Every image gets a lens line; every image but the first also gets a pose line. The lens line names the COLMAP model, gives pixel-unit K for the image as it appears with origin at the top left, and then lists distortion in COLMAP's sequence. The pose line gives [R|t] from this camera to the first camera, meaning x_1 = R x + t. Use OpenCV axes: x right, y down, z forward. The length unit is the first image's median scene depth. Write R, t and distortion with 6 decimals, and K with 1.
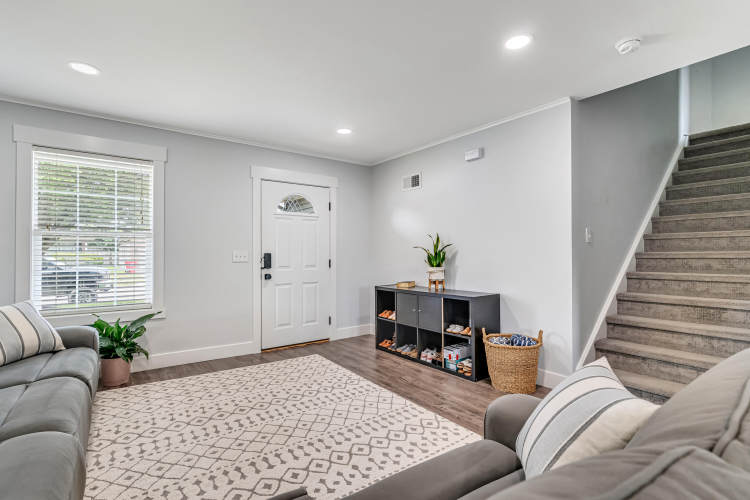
lens RADIAL K [[369.4, 0, 373.7], [0, 369.4, 249.4], [0, 0, 1]] dist [0.007001, 0.000559]
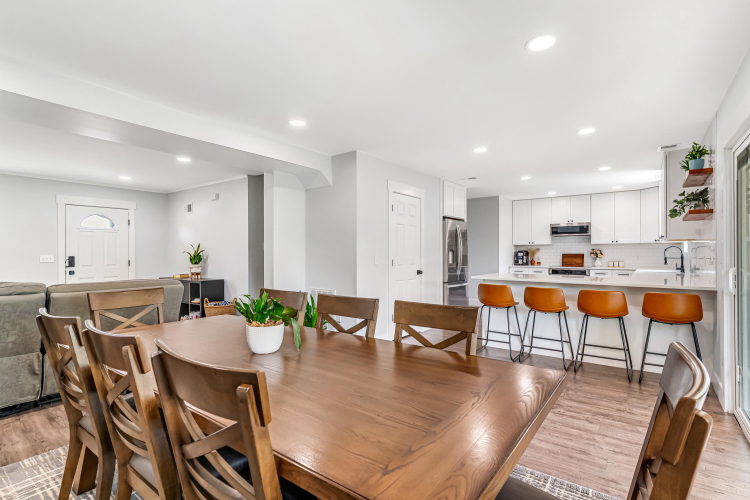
lens RADIAL K [[369.4, 0, 376.4], [0, 369.4, 247.1], [0, 0, 1]] dist [0.007001, 0.000559]
pose [[0.958802, -0.000551, 0.284075, 0.452341], [0.000022, 0.999998, 0.001864, -0.028920], [-0.284075, -0.001781, 0.958800, -0.736437]]
